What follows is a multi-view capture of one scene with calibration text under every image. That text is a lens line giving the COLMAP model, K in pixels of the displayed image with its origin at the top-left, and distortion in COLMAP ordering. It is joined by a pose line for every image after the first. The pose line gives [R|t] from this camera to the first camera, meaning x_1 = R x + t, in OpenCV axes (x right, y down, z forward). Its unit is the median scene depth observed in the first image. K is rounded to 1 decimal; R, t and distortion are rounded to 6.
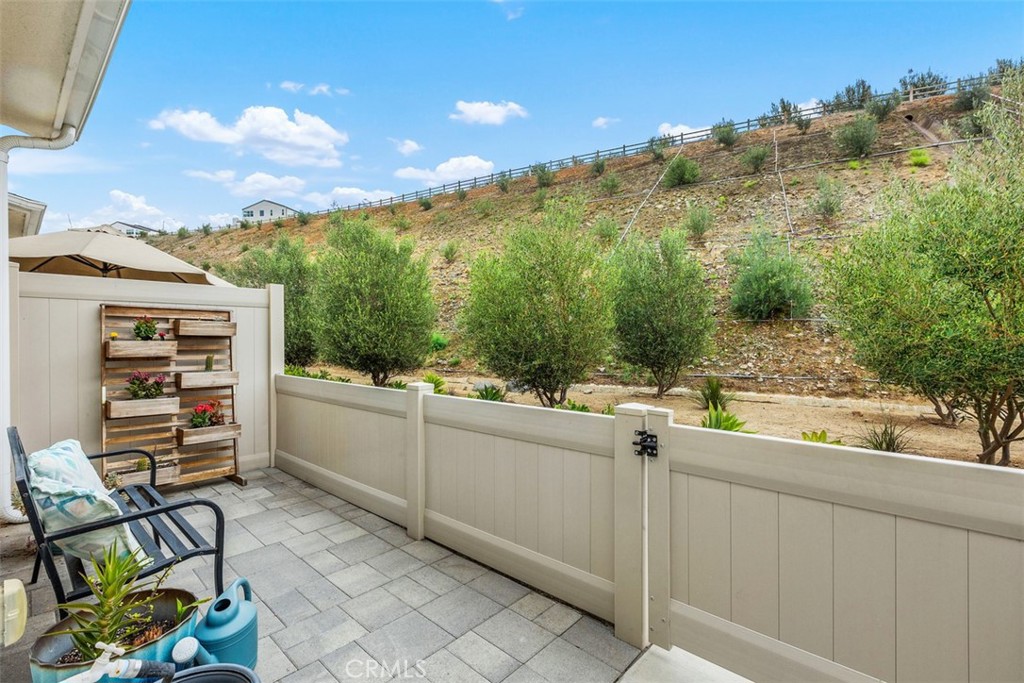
lens RADIAL K [[450.7, 0, 505.9], [0, 450.7, 340.7], [0, 0, 1]] dist [-0.002205, -0.000573]
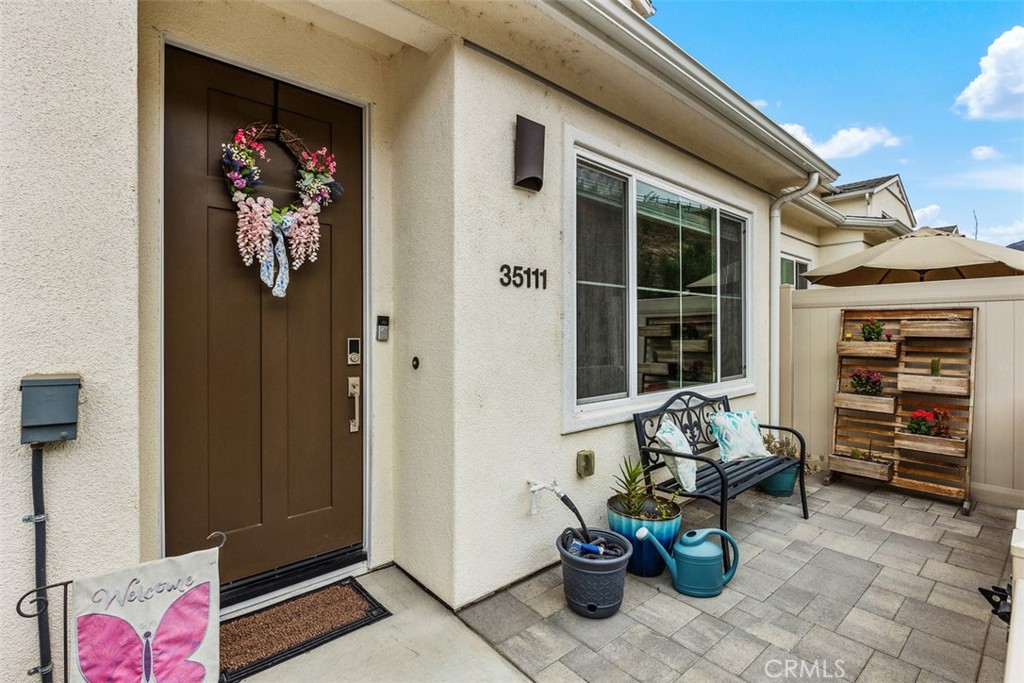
lens RADIAL K [[467.9, 0, 512.0], [0, 467.9, 341.5], [0, 0, 1]] dist [-0.026978, 0.000113]
pose [[-0.129708, 0.018954, -0.991371, 0.127444], [-0.006127, 0.999783, 0.019917, -0.005216], [0.991533, 0.008657, -0.129564, 0.093649]]
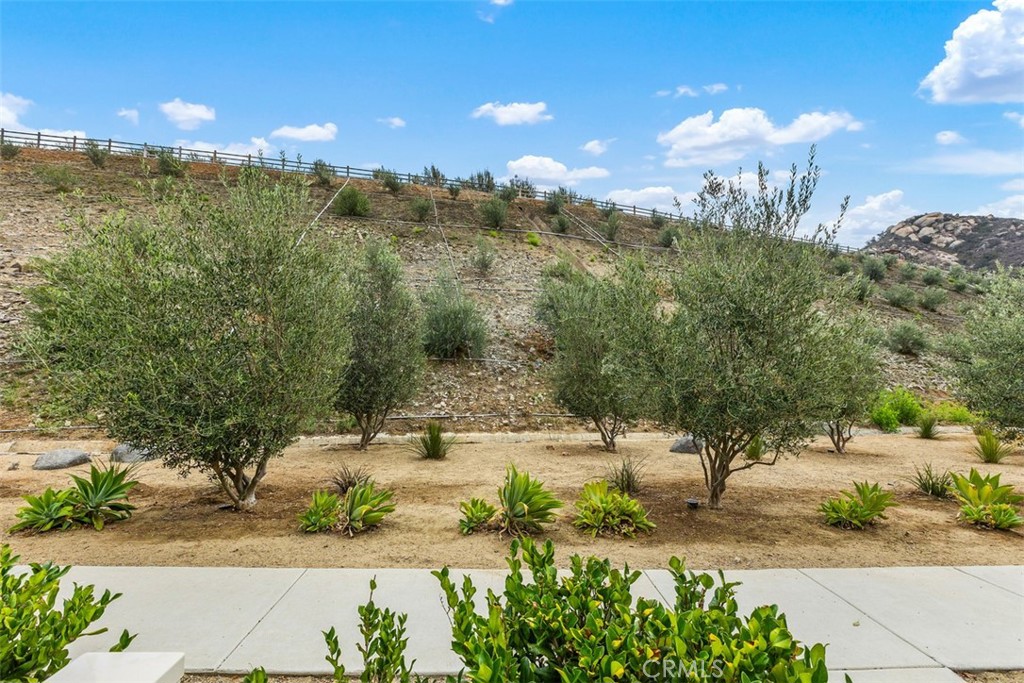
lens RADIAL K [[455.9, 0, 512.8], [0, 455.9, 338.3], [0, 0, 1]] dist [-0.001219, -0.000157]
pose [[0.718822, 0.062828, 0.692350, -0.053315], [-0.004020, 0.996267, -0.086234, -0.004330], [-0.695183, 0.059204, 0.716391, 0.196209]]
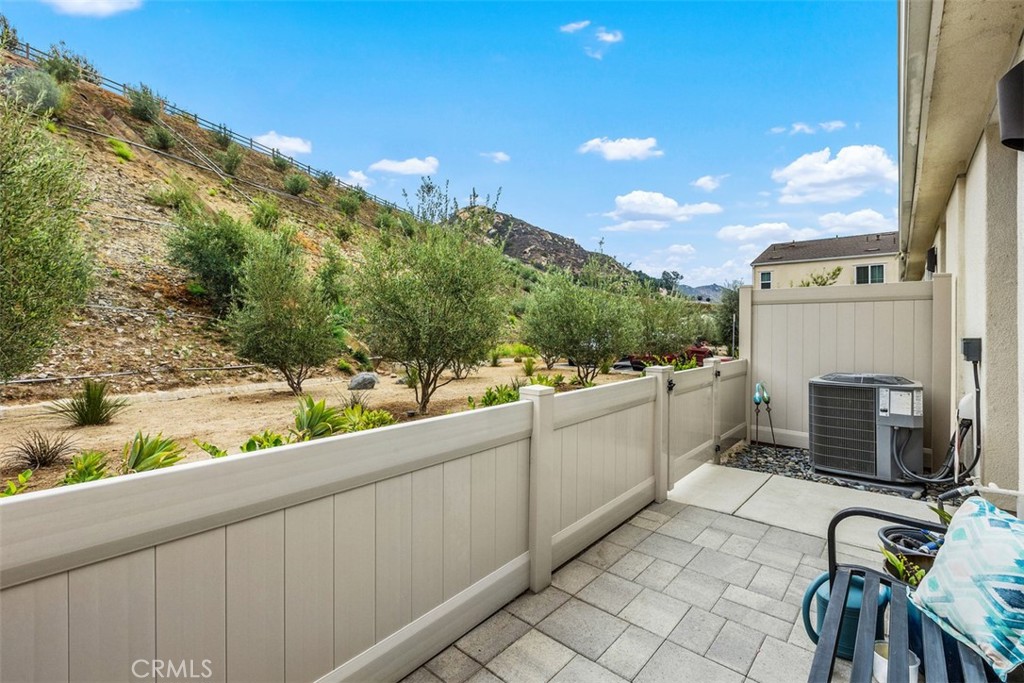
lens RADIAL K [[455.0, 0, 515.8], [0, 455.0, 331.8], [0, 0, 1]] dist [0.000862, -0.000465]
pose [[-0.031607, -0.005087, 0.999487, -0.254101], [0.001782, 0.999985, 0.005146, -0.001284], [-0.999499, 0.001944, -0.031597, 0.277637]]
